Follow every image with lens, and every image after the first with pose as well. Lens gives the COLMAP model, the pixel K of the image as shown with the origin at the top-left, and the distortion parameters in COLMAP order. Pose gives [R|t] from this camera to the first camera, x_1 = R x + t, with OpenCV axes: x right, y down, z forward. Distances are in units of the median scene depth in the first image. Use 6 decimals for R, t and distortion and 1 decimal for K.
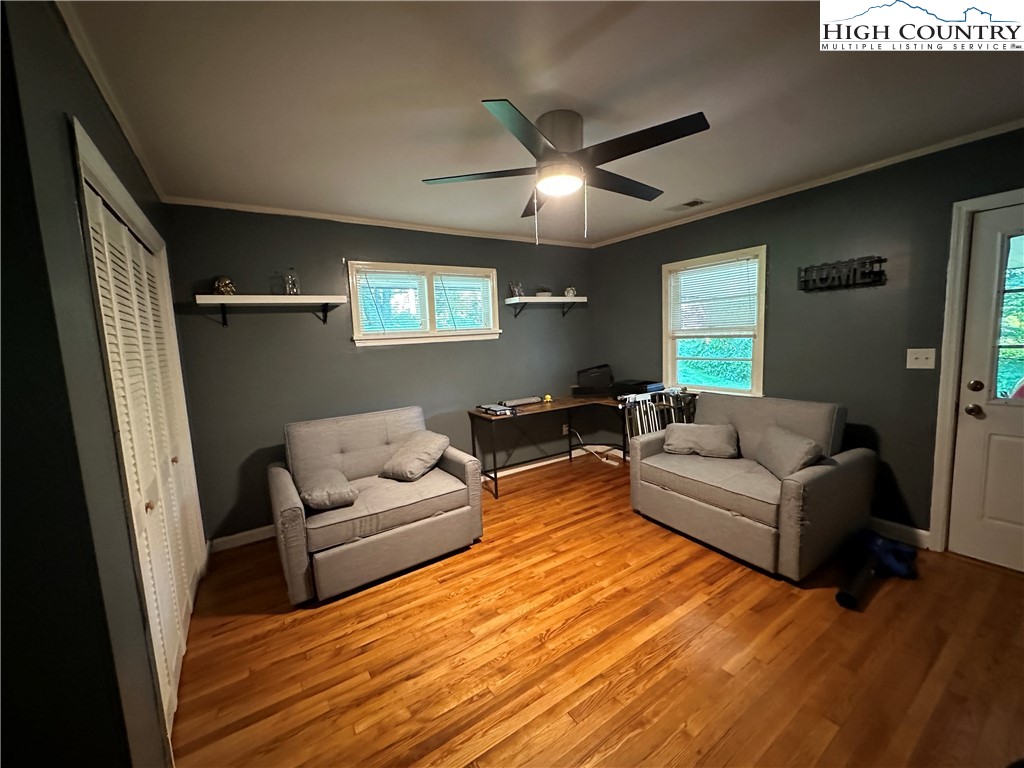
lens RADIAL K [[409.4, 0, 512.0], [0, 409.4, 384.0], [0, 0, 1]] dist [0.000300, -0.000039]
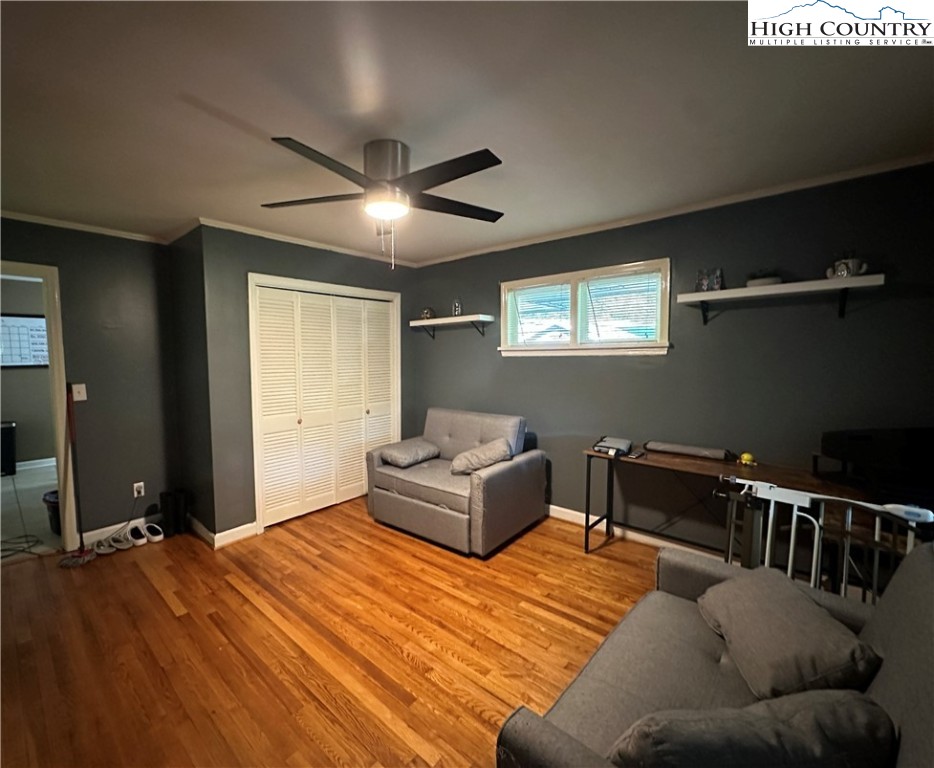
lens RADIAL K [[410.9, 0, 425.4], [0, 410.9, 385.0], [0, 0, 1]] dist [-0.000263, -0.000203]
pose [[0.231569, 0.115610, -0.965924, 0.794096], [-0.116885, 0.989027, 0.090354, -0.102938], [0.965771, 0.091979, 0.242541, 0.591228]]
